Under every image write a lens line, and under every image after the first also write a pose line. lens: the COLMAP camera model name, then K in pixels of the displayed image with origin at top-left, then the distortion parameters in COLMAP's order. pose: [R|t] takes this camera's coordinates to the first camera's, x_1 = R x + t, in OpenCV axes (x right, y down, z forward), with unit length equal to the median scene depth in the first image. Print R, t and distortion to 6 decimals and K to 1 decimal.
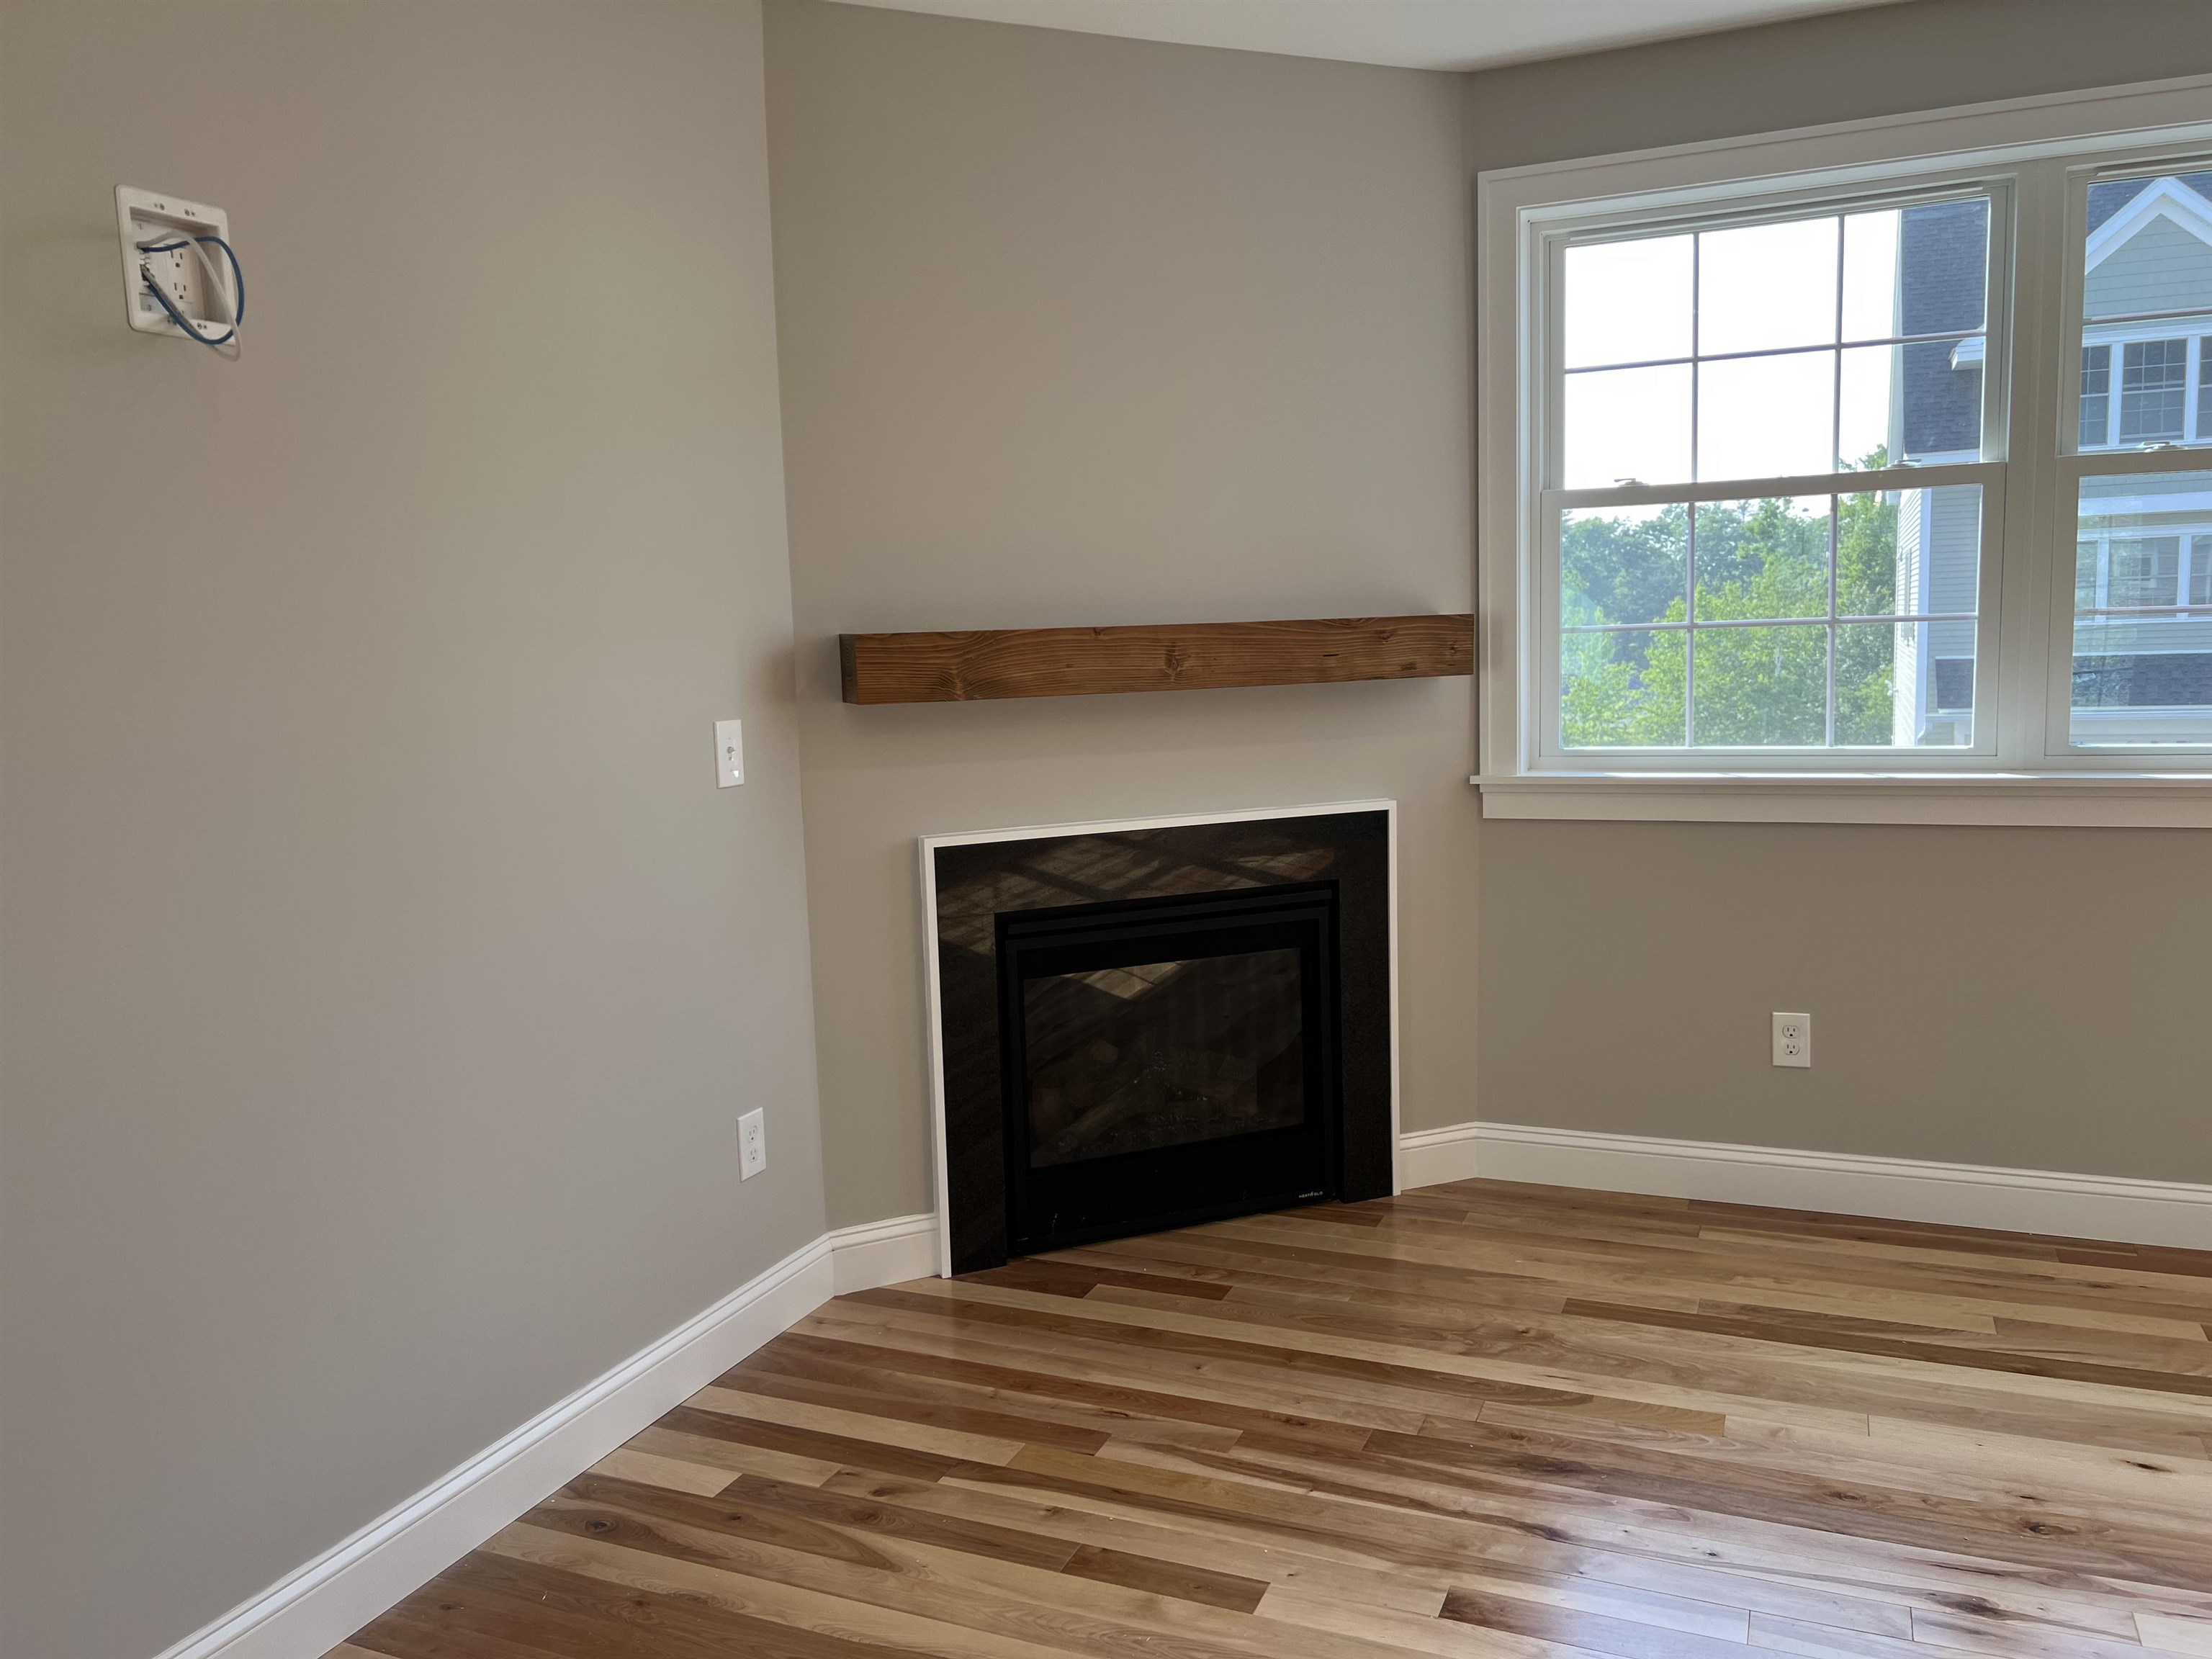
lens RADIAL K [[1661.6, 0, 1117.0], [0, 1661.6, 822.7], [0, 0, 1]] dist [0.067537, -0.068643]
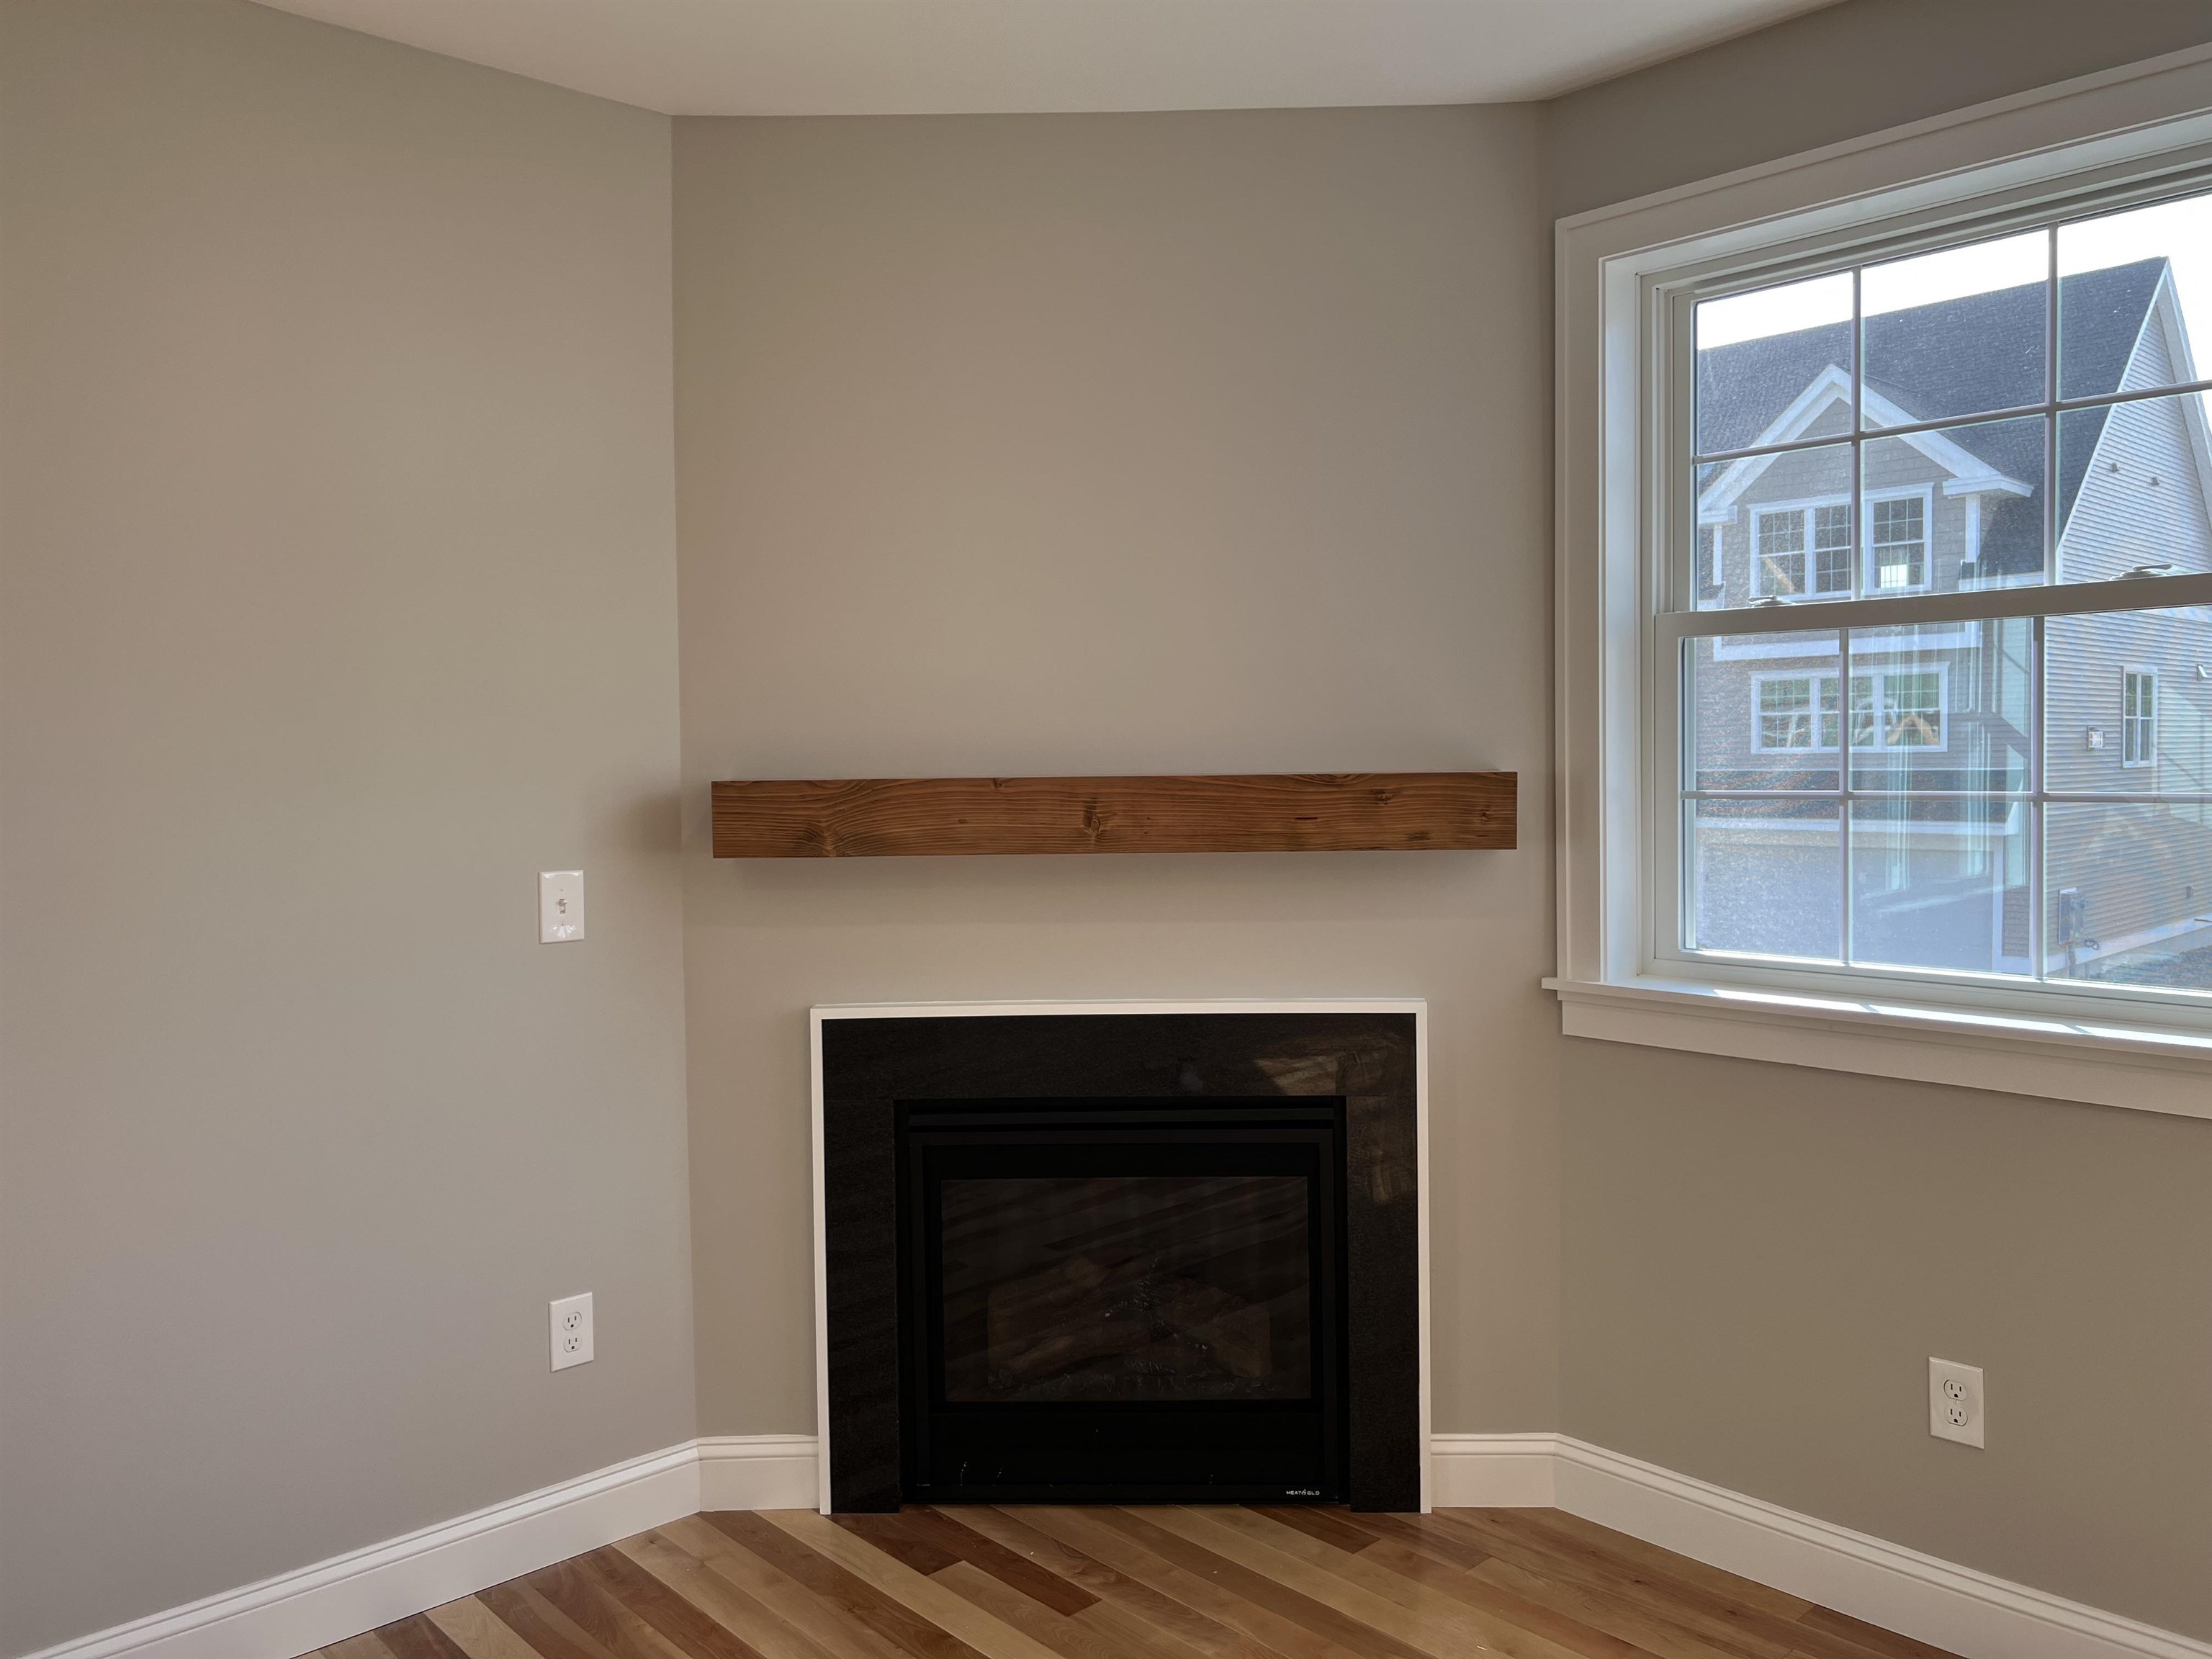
lens RADIAL K [[1661.6, 0, 1116.2], [0, 1661.6, 821.2], [0, 0, 1]] dist [0.067537, -0.068643]
pose [[0.917168, 0.036419, -0.396833, 0.372630], [-0.064485, 0.996254, -0.057609, -0.047941], [0.393248, 0.078427, 0.916081, 0.227523]]
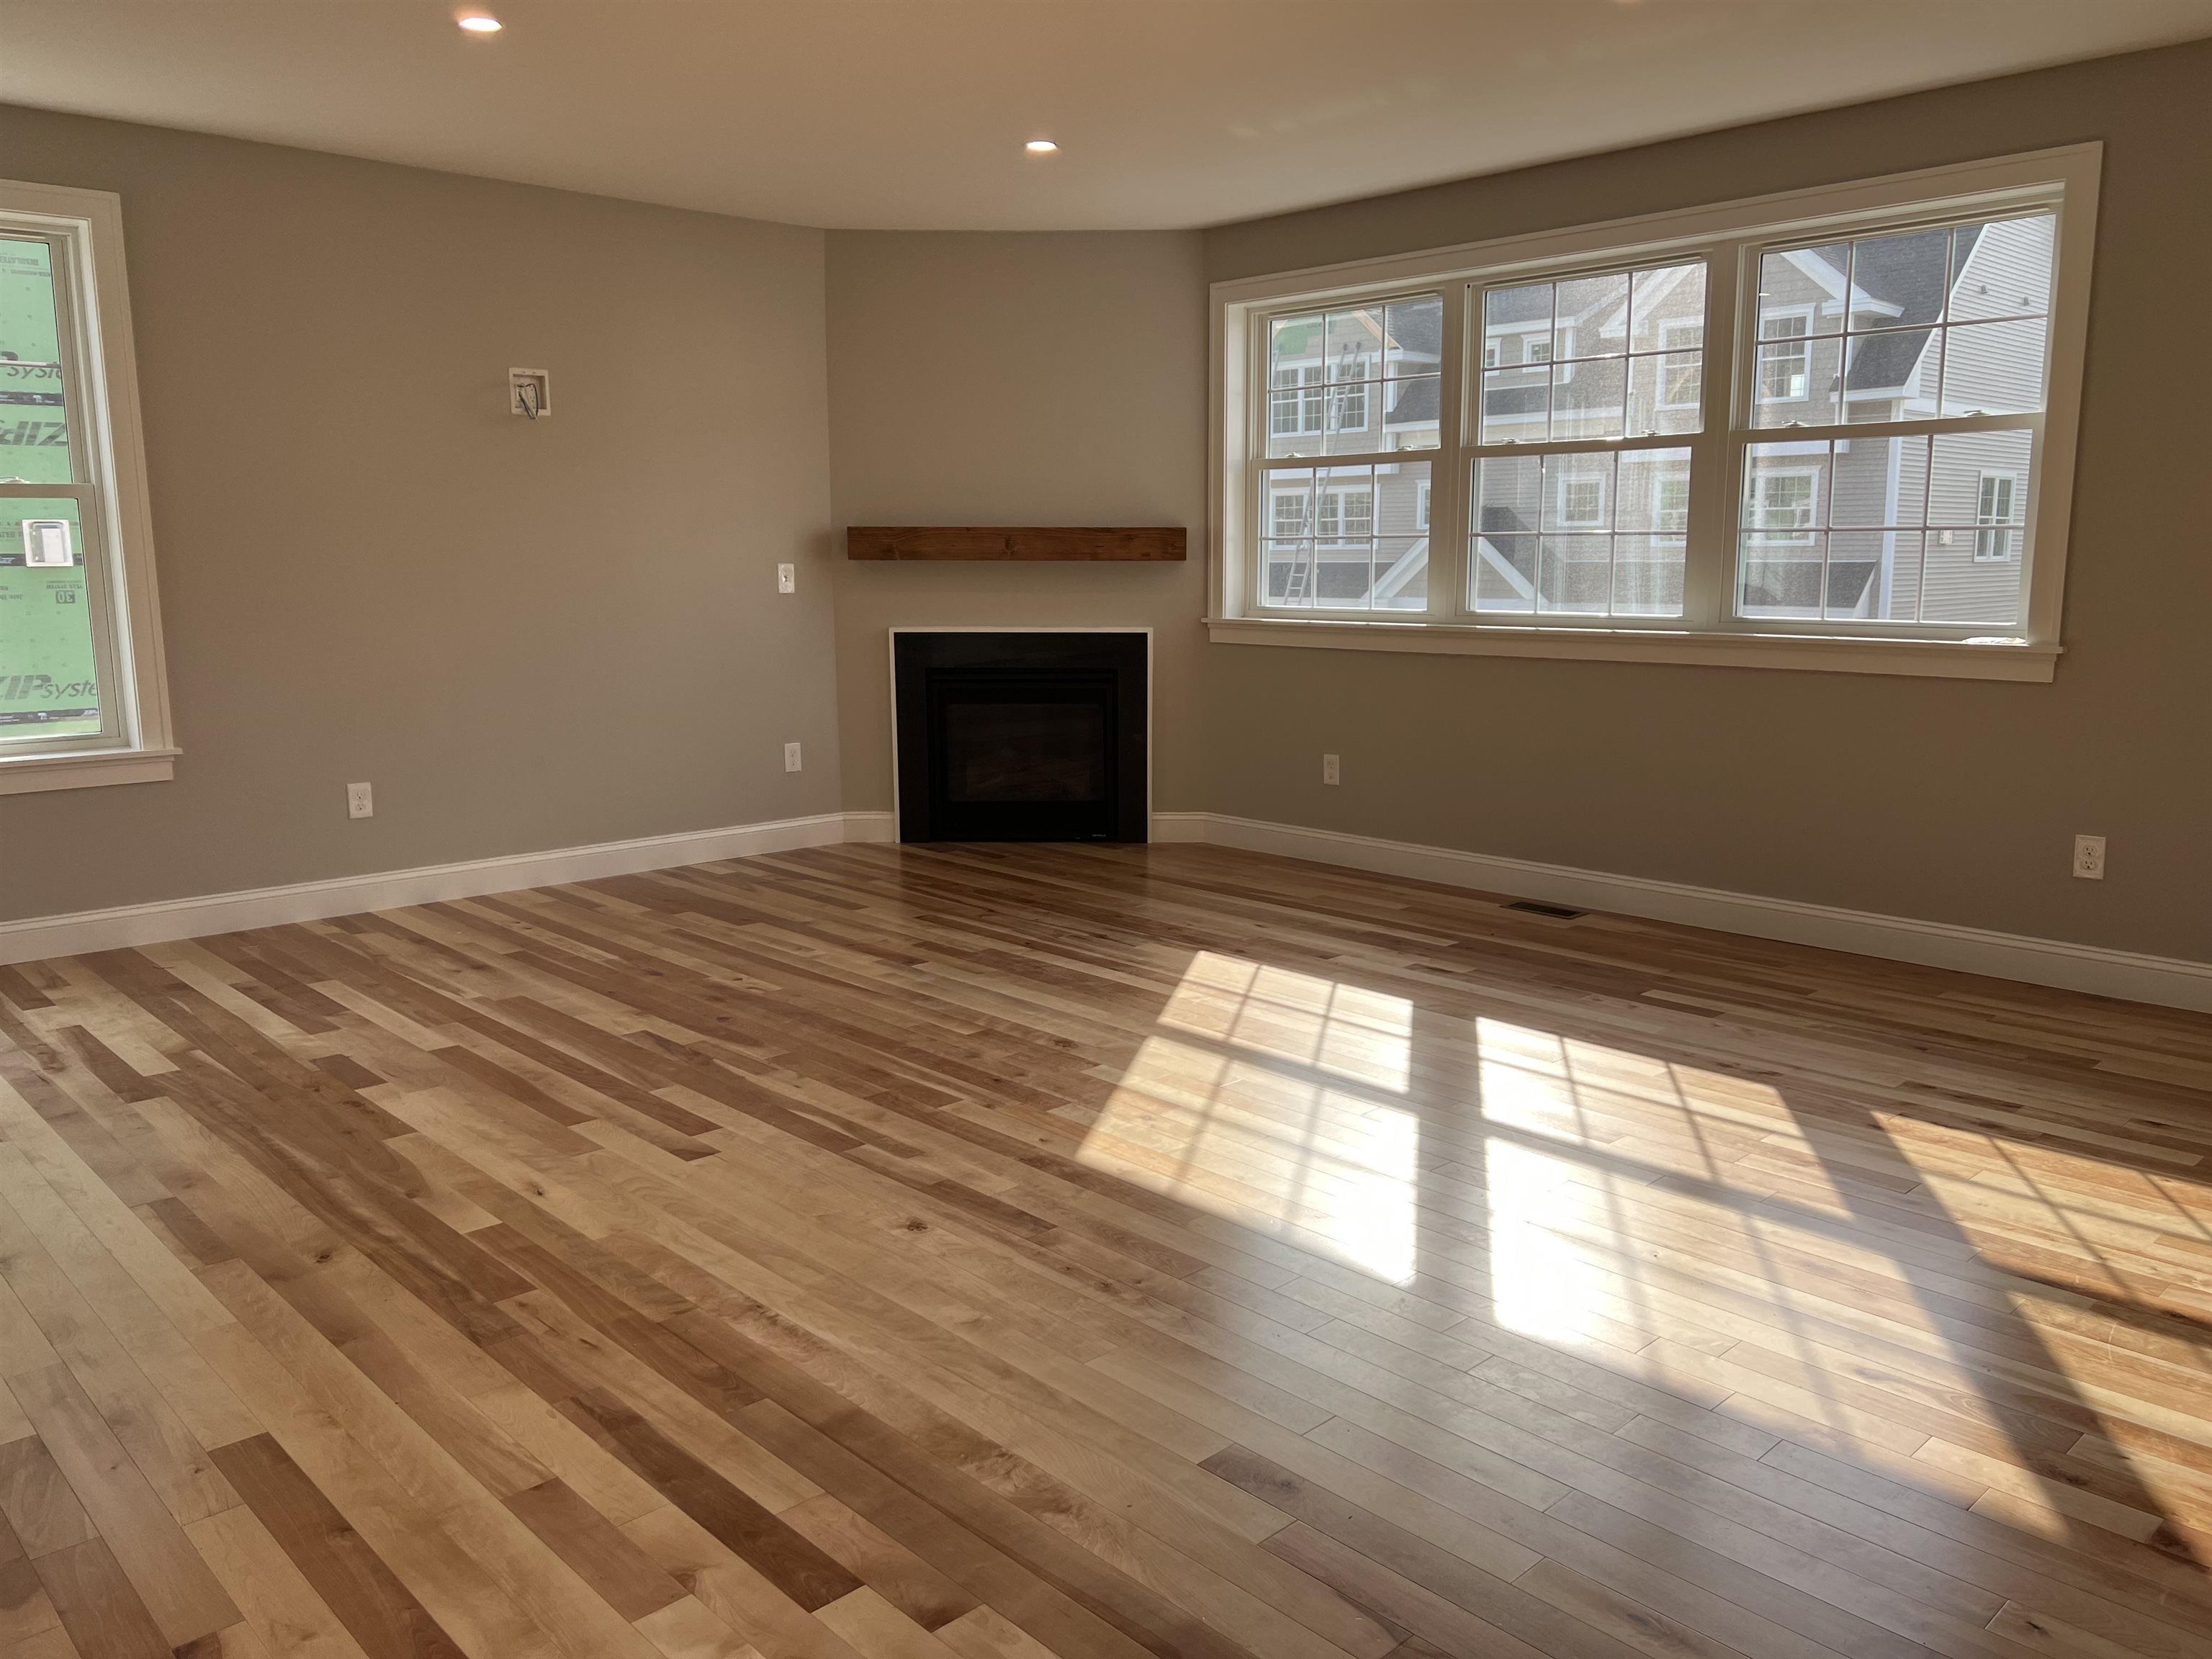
lens RADIAL K [[1661.6, 0, 1107.6], [0, 1661.6, 837.4], [0, 0, 1]] dist [0.067537, -0.068643]
pose [[0.916387, 0.097961, -0.388121, 0.936438], [-0.075526, 0.994491, 0.072684, 0.095094], [0.393103, -0.037293, 0.918738, -0.790239]]
